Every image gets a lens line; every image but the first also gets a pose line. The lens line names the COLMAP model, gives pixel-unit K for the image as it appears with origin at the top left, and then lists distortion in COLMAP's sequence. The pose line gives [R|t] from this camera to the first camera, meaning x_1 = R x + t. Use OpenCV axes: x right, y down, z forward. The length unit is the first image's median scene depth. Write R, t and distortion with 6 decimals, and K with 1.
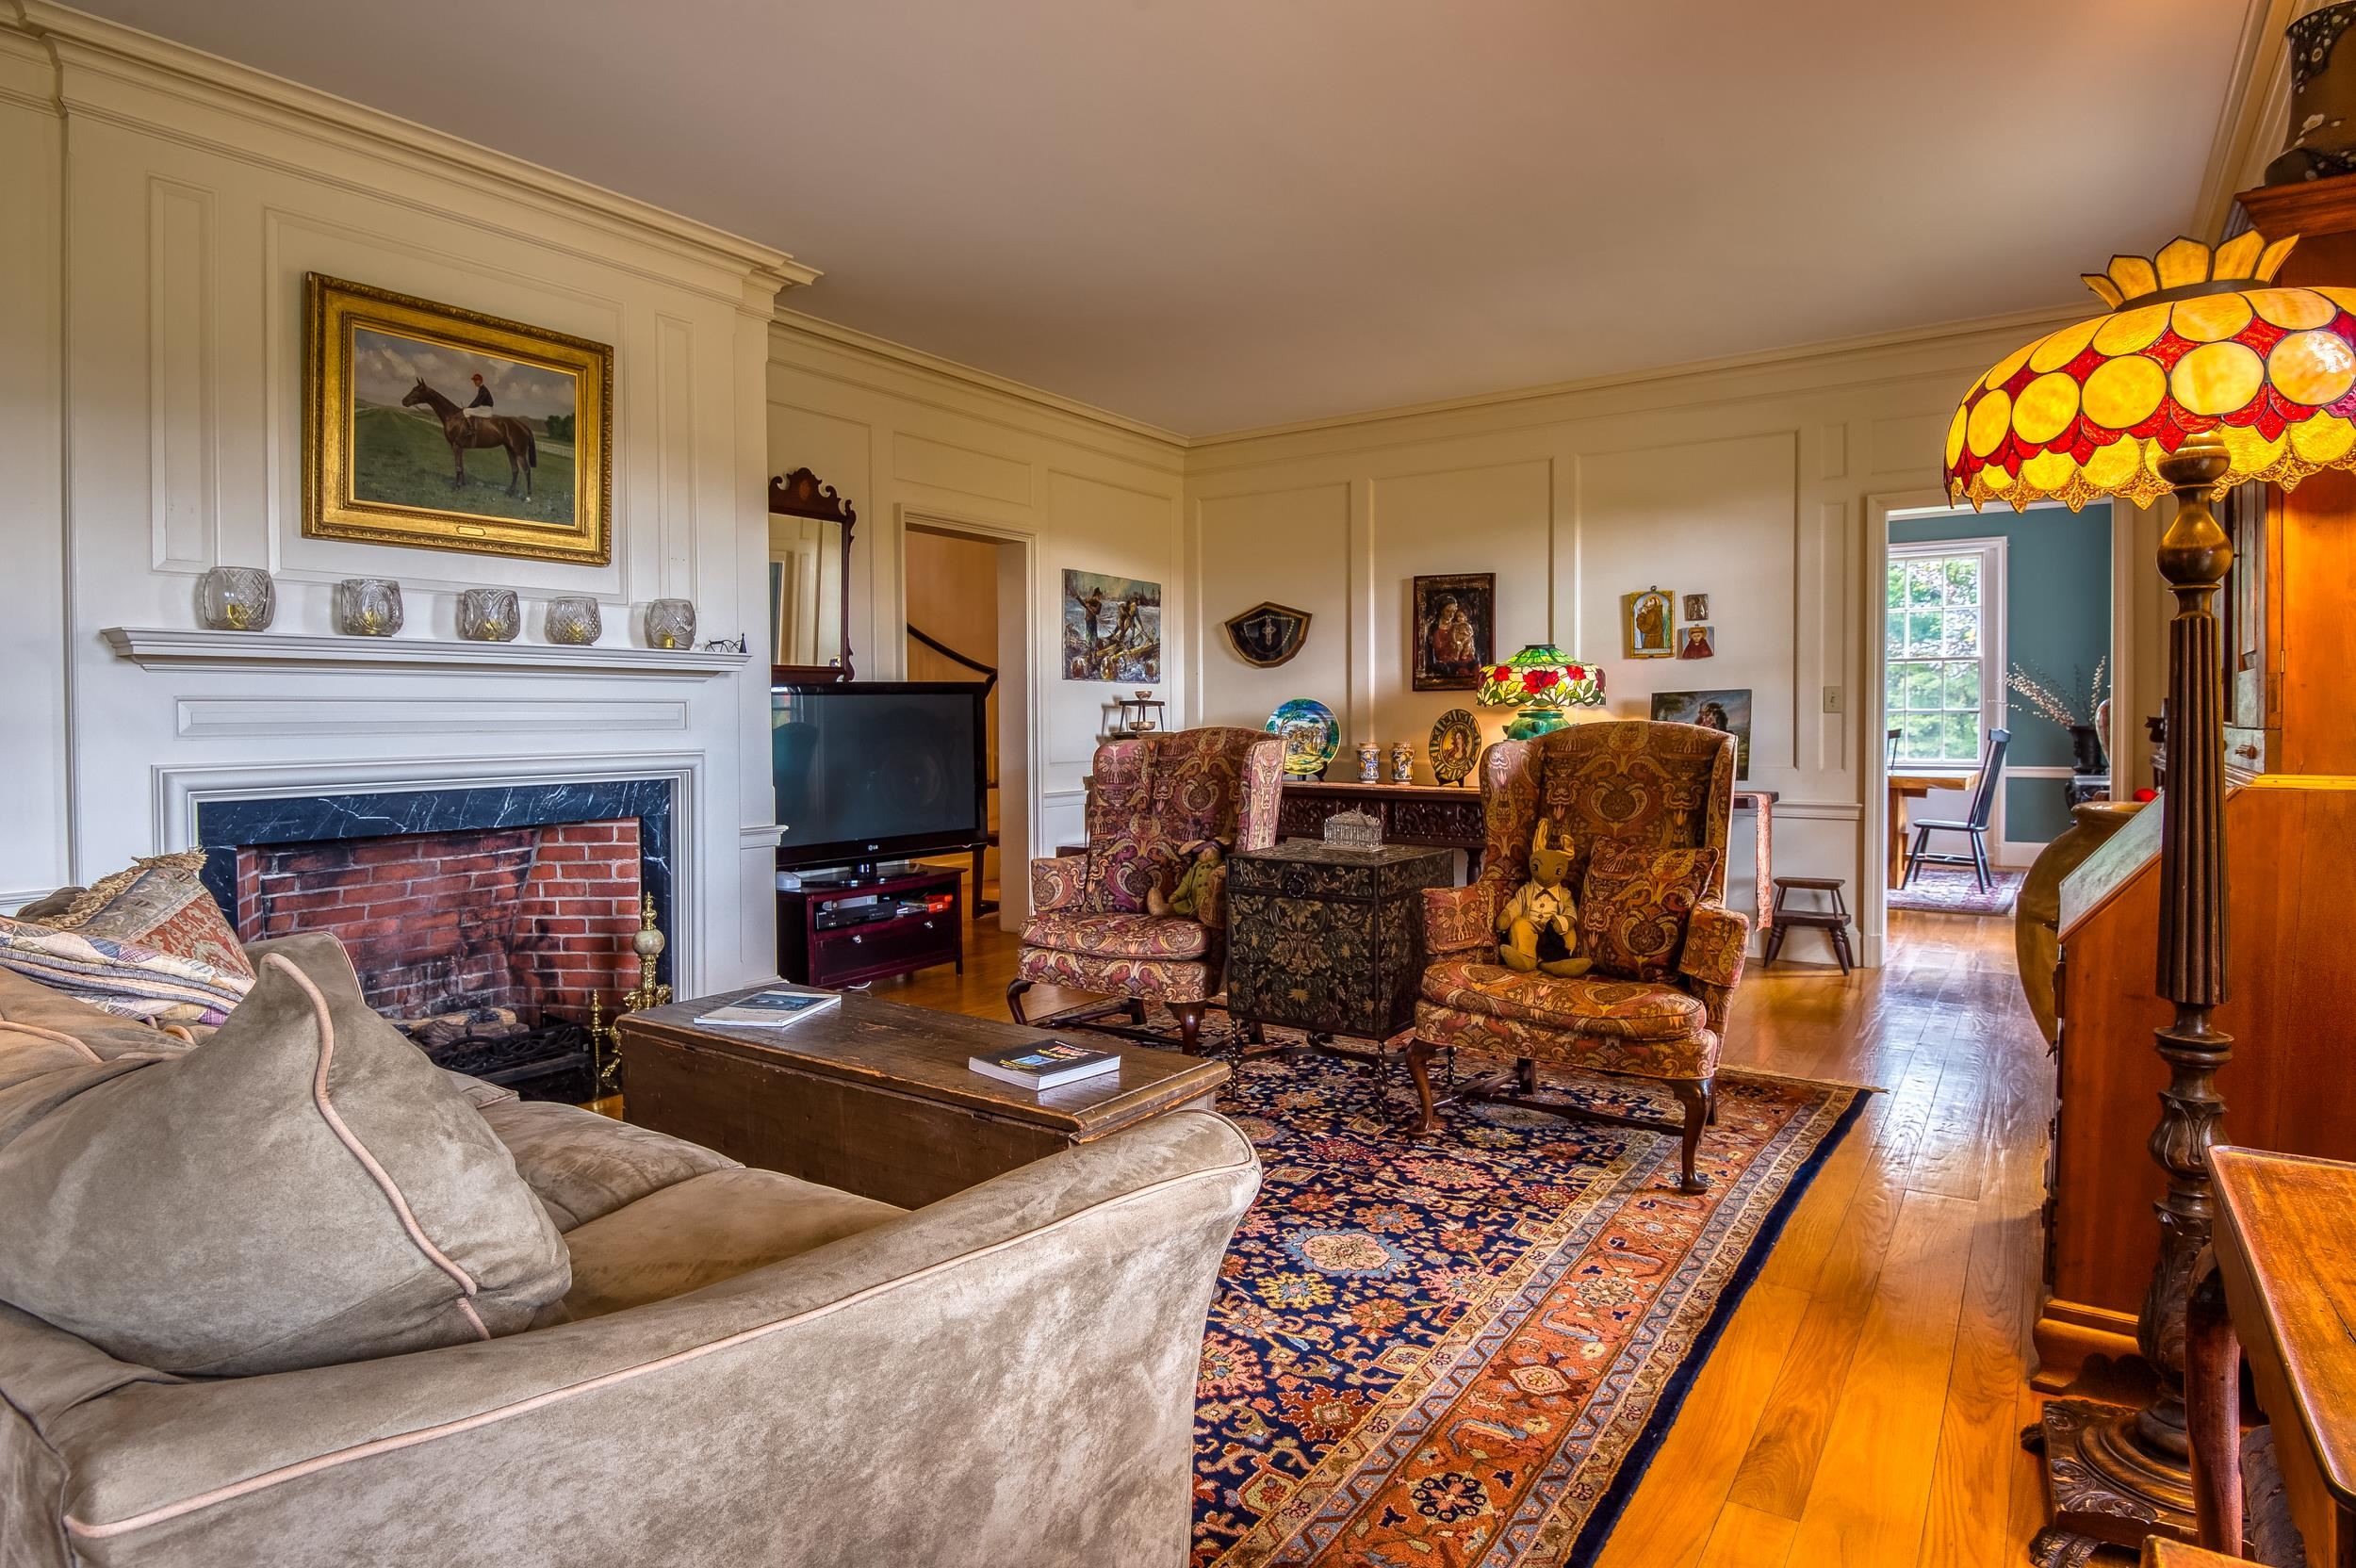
lens RADIAL K [[1282.1, 0, 1209.2], [0, 1282.1, 741.5], [0, 0, 1]] dist [-0.009971, -0.010818]
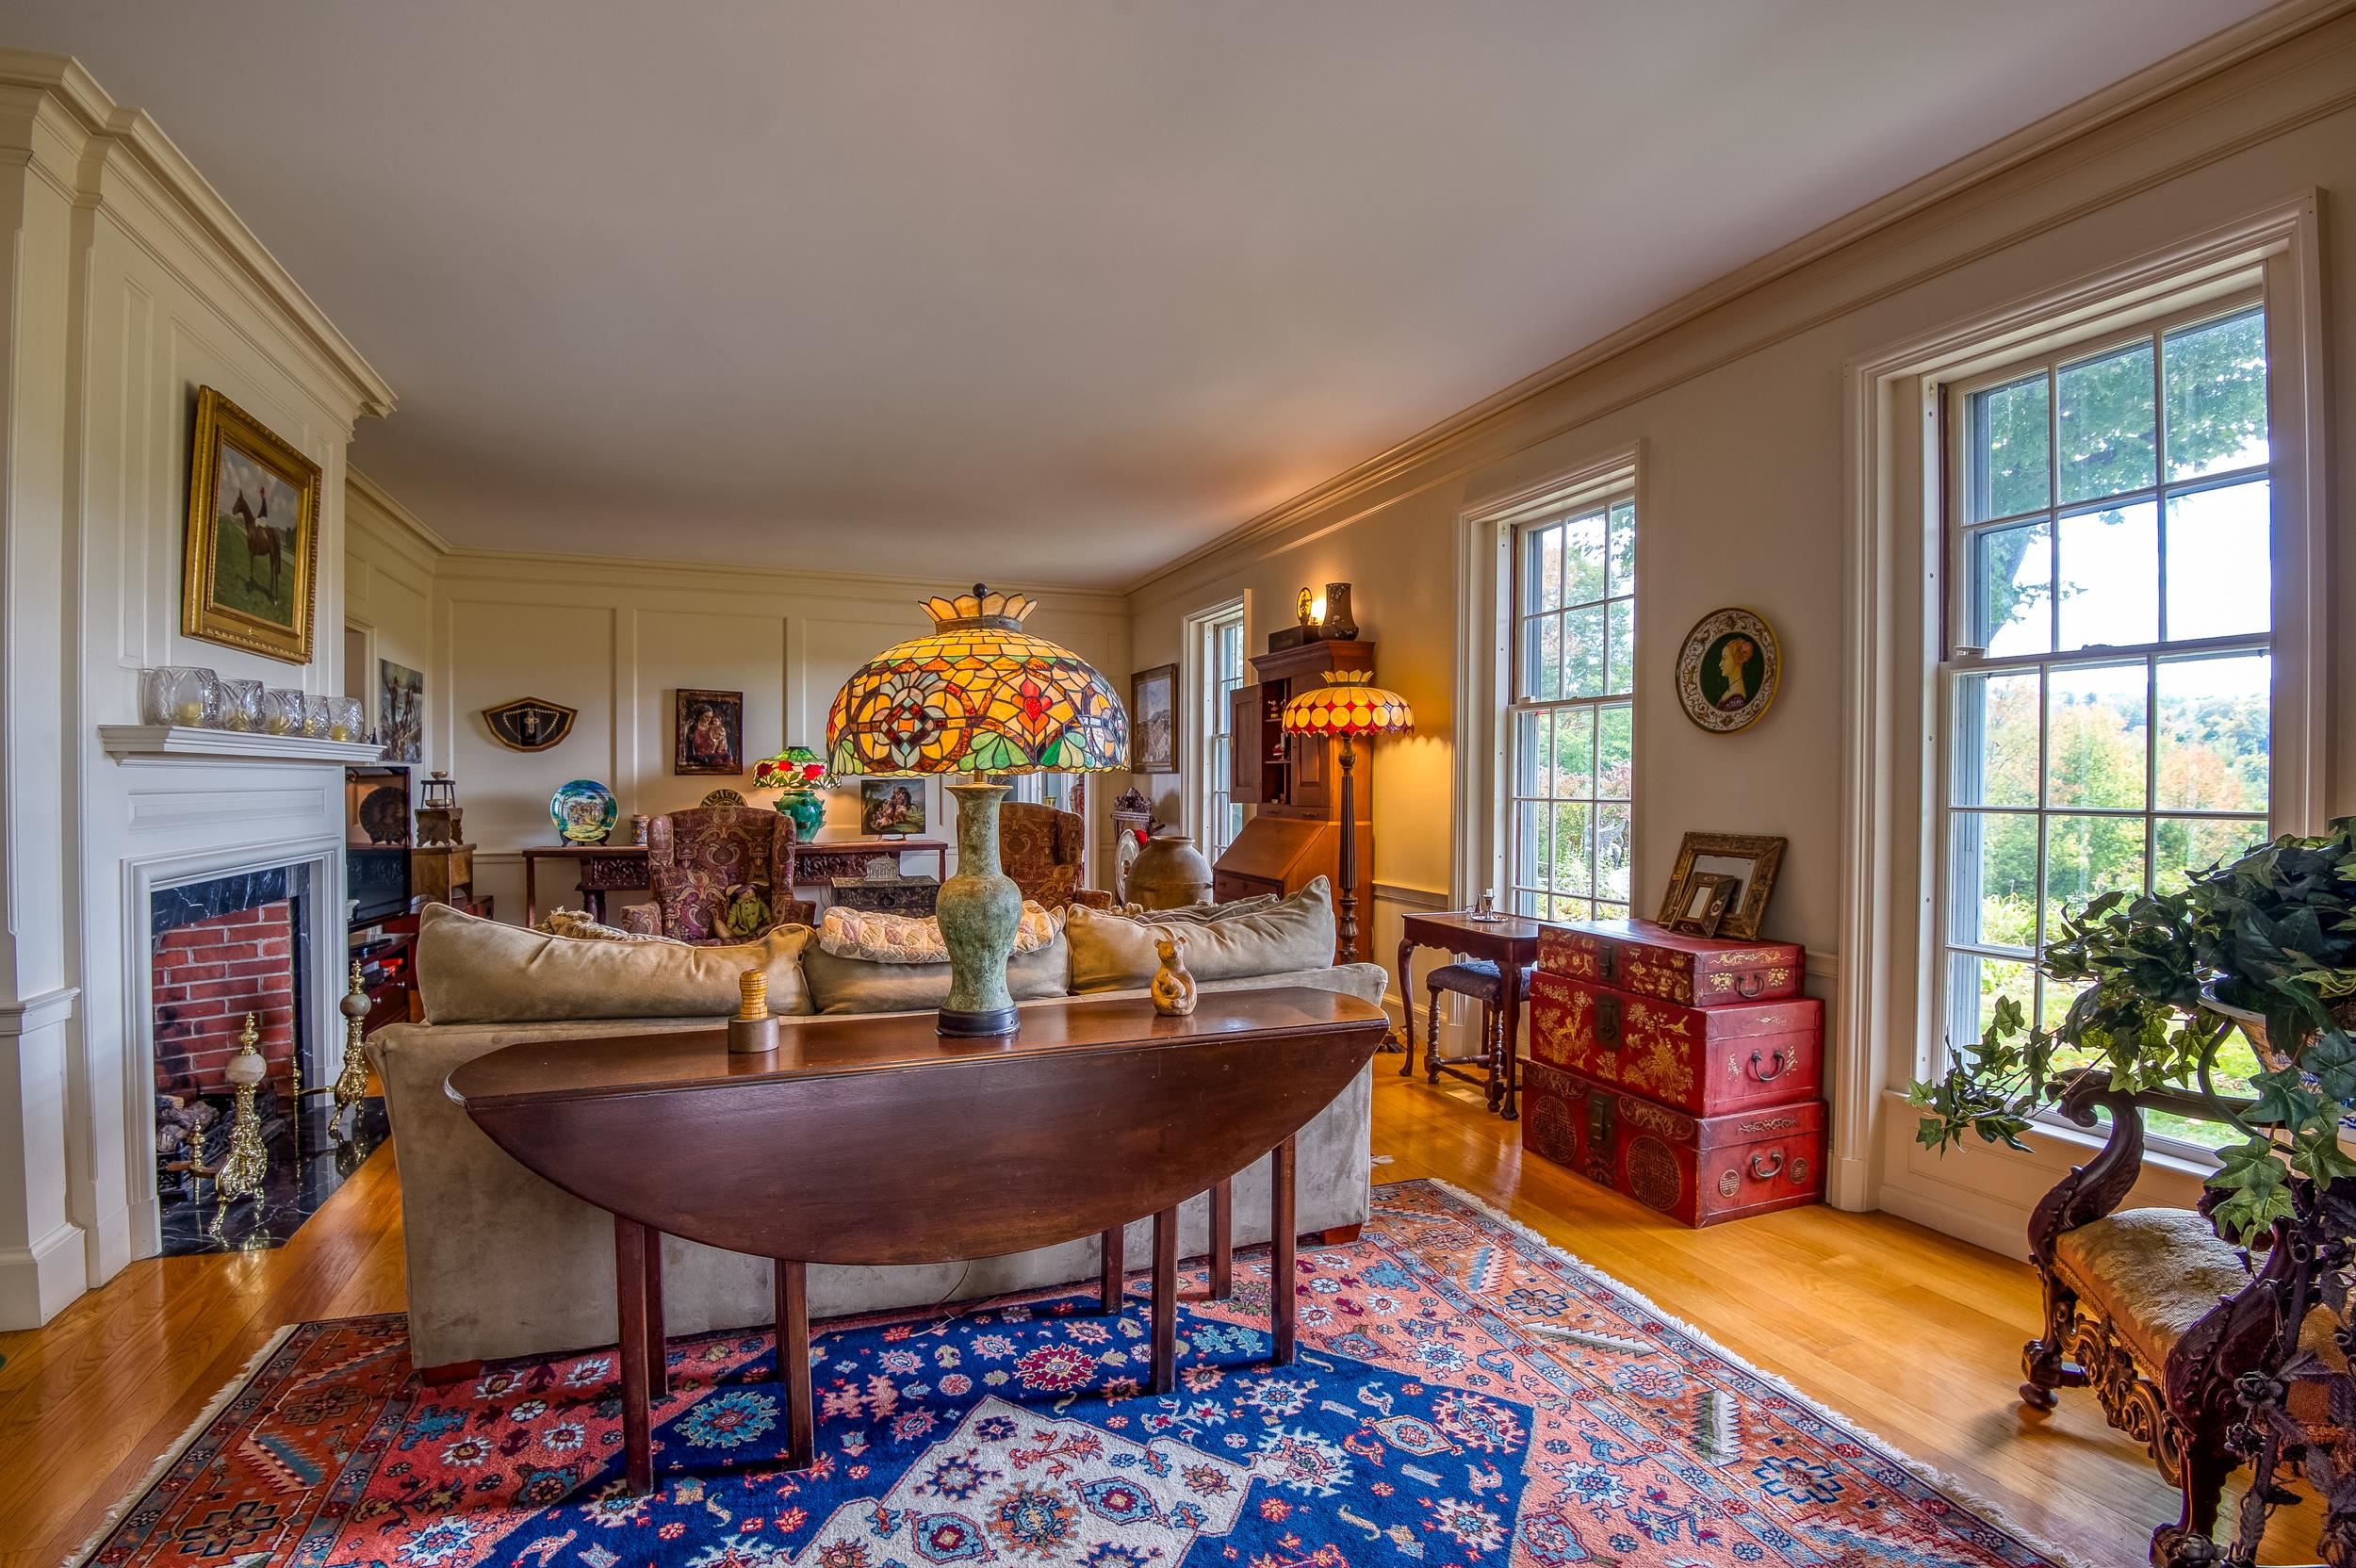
lens RADIAL K [[1134.0, 0, 1182.5], [0, 1134.0, 791.7], [0, 0, 1]] dist [-0.032481, 0.000192]
pose [[0.565568, -0.000540, 0.824701, -0.523110], [0.009189, 0.999942, -0.005647, -0.010975], [-0.824650, 0.010773, 0.565540, -0.093898]]
